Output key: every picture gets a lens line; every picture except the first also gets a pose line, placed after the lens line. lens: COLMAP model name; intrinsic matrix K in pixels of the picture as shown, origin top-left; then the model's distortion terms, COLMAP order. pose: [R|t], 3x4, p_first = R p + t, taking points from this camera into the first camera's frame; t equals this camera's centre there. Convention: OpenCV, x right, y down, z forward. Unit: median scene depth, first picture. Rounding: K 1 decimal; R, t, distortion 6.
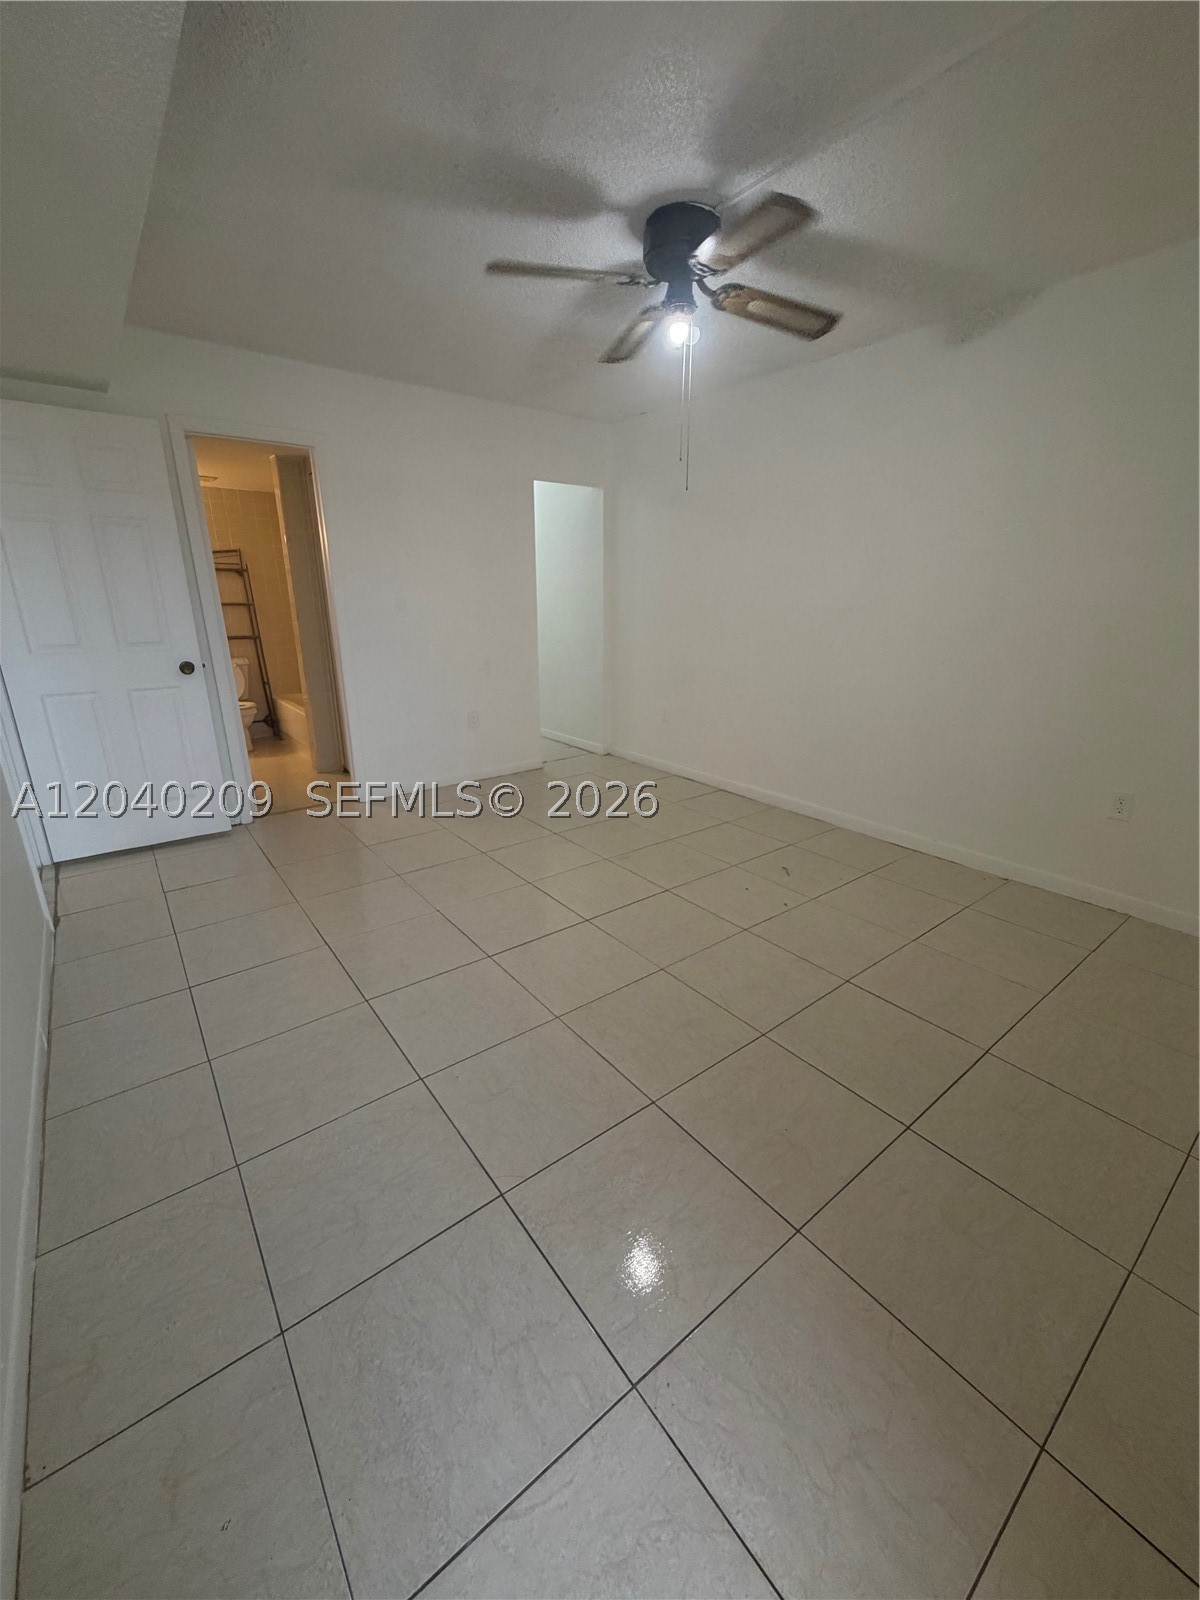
lens RADIAL K [[641.3, 0, 605.7], [0, 641.3, 794.1], [0, 0, 1]] dist [0.001776, -0.000561]
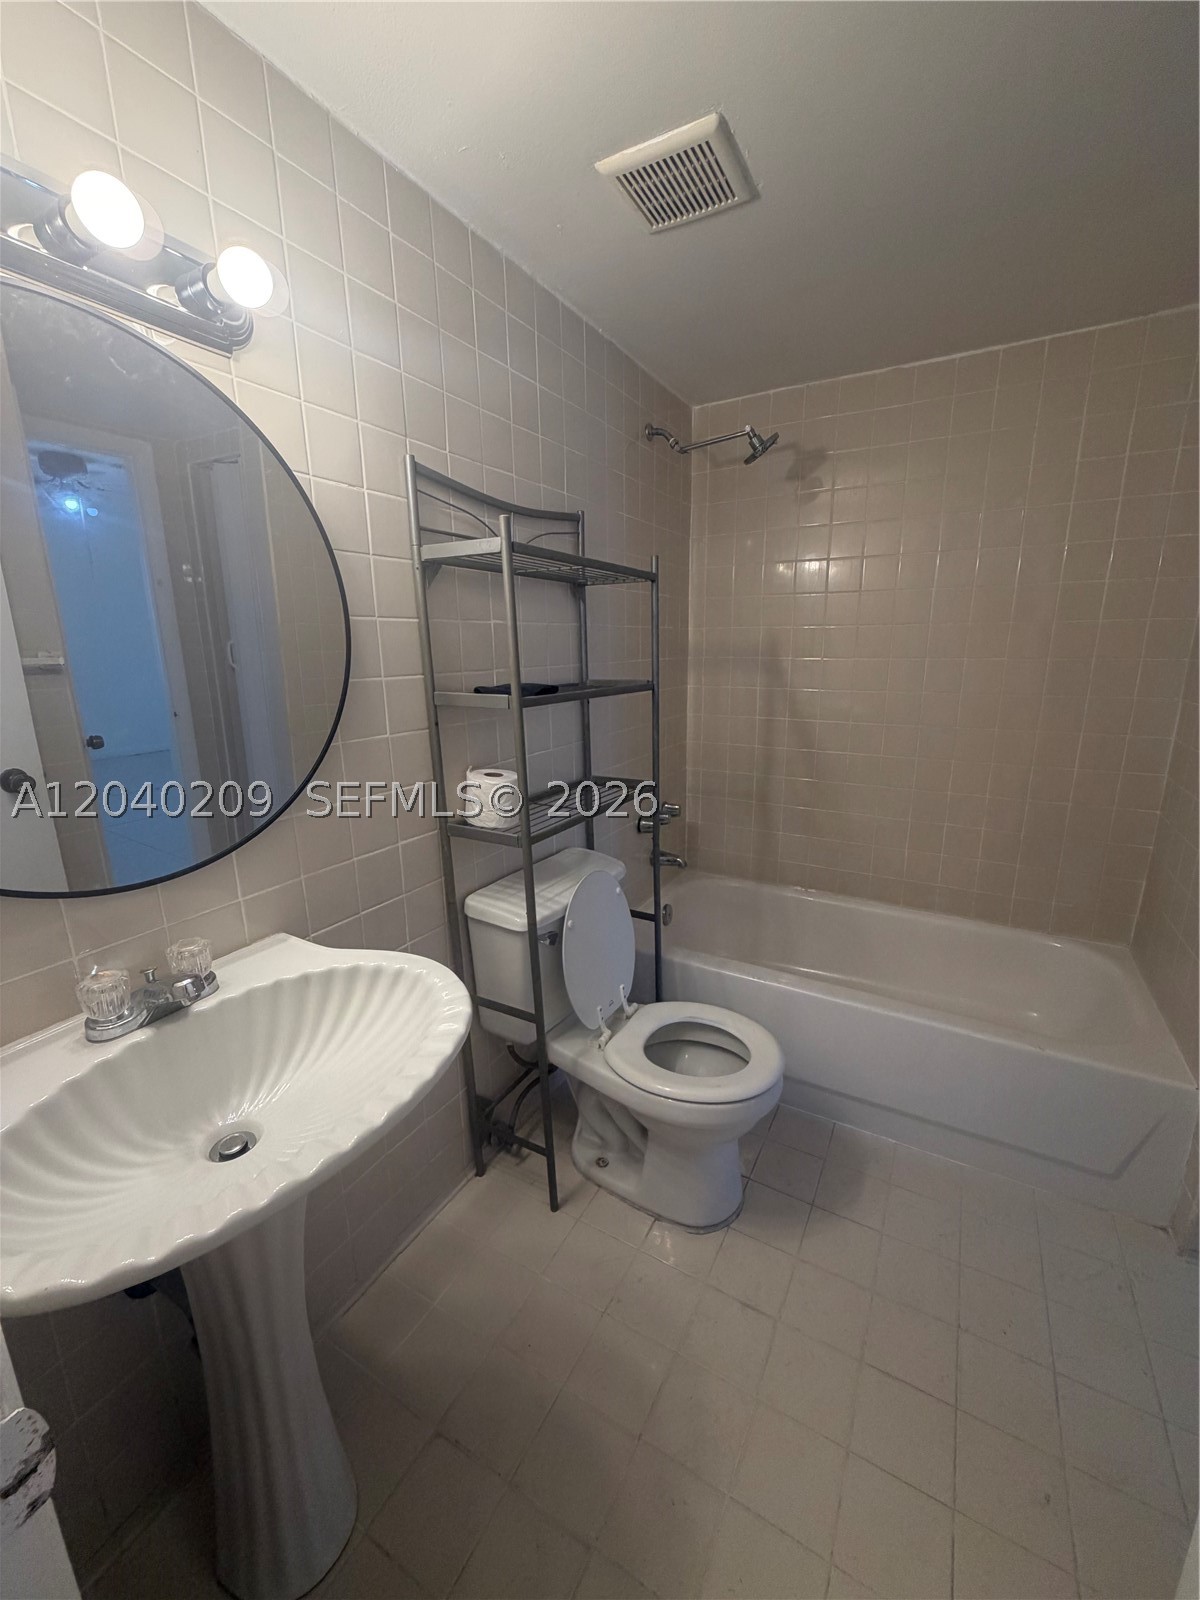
lens RADIAL K [[641.3, 0, 604.6], [0, 641.3, 797.4], [0, 0, 1]] dist [0.001776, -0.000561]
pose [[0.919628, -0.105544, 0.378344, -0.531456], [0.132882, 0.990026, -0.046812, -0.175153], [-0.369630, 0.093325, 0.924481, 0.551950]]
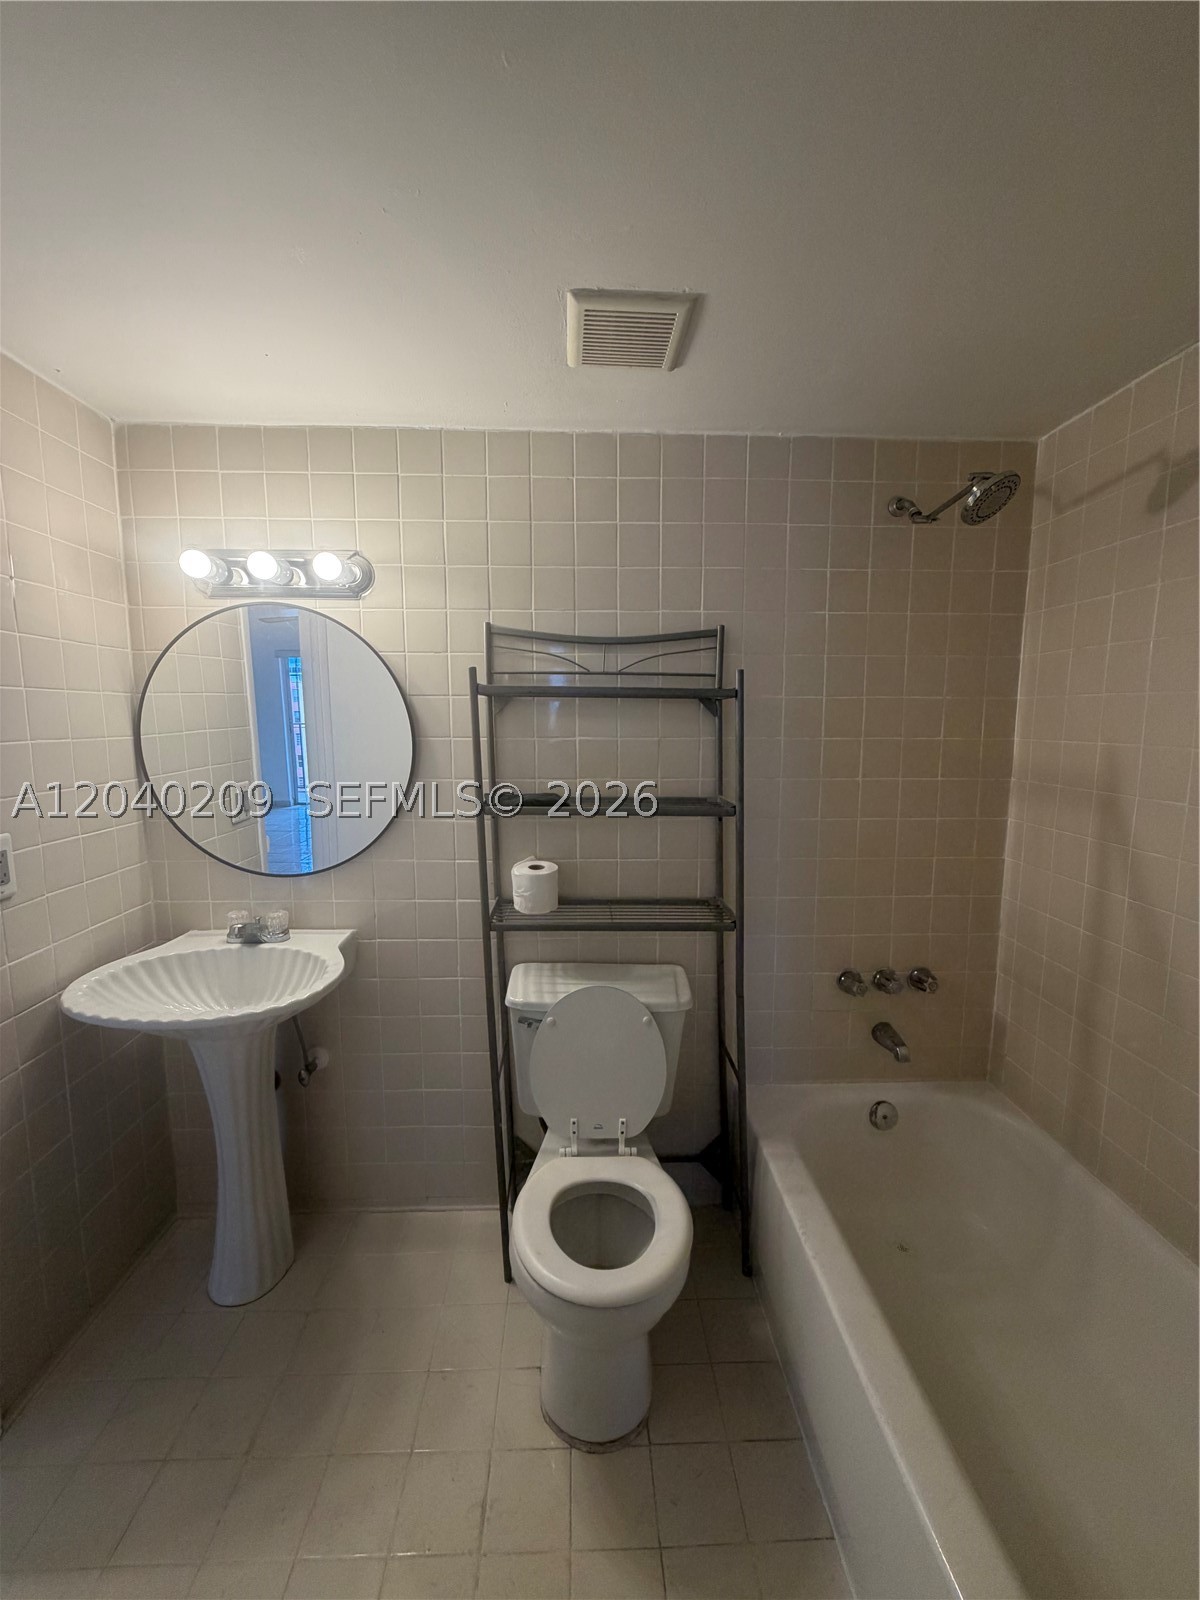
lens RADIAL K [[641.3, 0, 599.9], [0, 641.3, 797.5], [0, 0, 1]] dist [0.001776, -0.000561]
pose [[0.814519, 0.073976, -0.575402, -0.336068], [-0.176992, 0.976238, -0.125035, -0.195789], [0.552479, 0.203685, 0.808257, 0.567453]]
